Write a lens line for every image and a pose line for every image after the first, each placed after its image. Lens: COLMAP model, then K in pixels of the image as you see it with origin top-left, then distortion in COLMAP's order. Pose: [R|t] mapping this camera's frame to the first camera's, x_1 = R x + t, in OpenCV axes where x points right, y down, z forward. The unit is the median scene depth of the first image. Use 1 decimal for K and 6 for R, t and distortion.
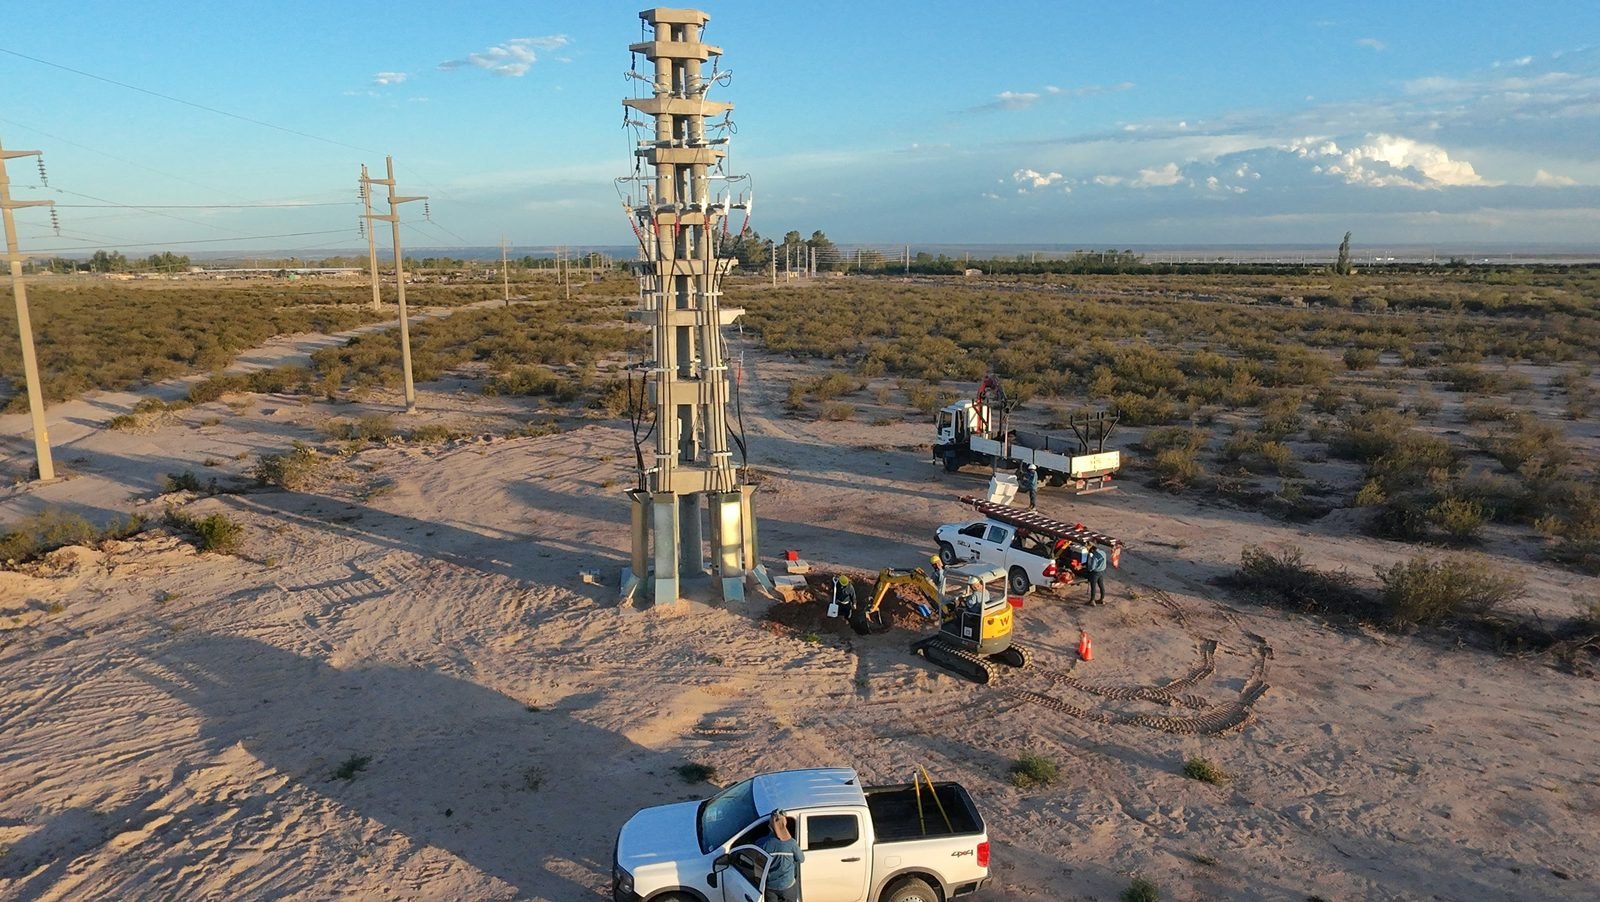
lens RADIAL K [[1026.9, 0, 800.0], [0, 1026.9, 451.0], [0, 0, 1]] dist [0.001783, 0.000525]
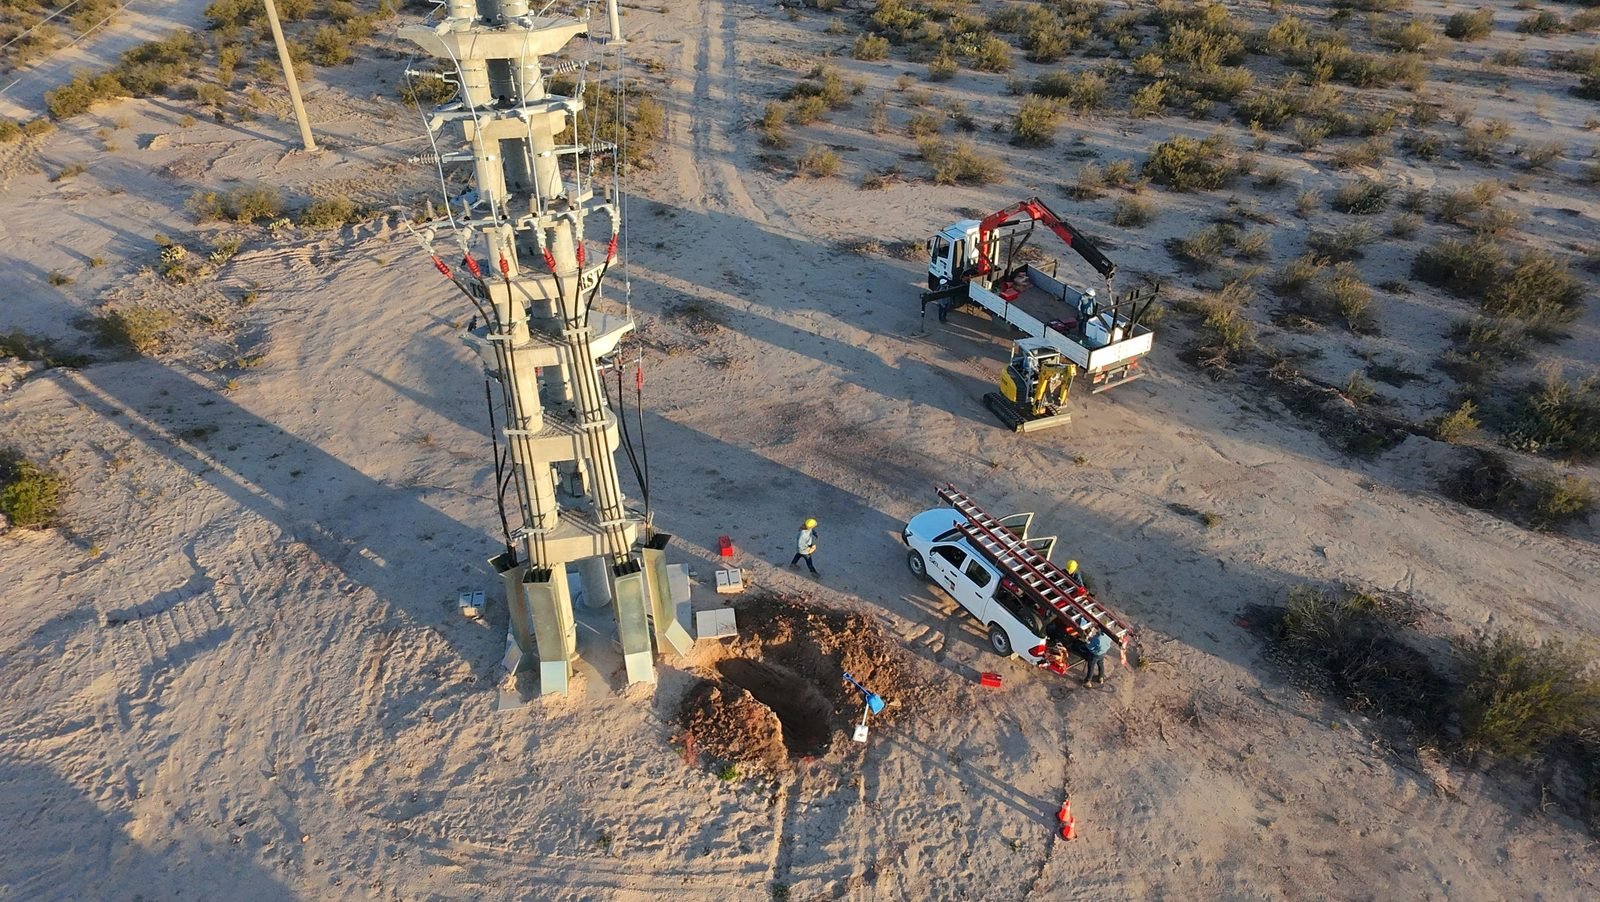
lens RADIAL K [[1026.9, 0, 800.0], [0, 1026.9, 451.0], [0, 0, 1]] dist [0.001783, 0.000525]
pose [[0.999902, 0.002390, -0.013778, 0.070602], [0.003325, 0.916401, 0.400247, -0.339595], [0.013582, -0.400253, 0.916304, 0.333724]]
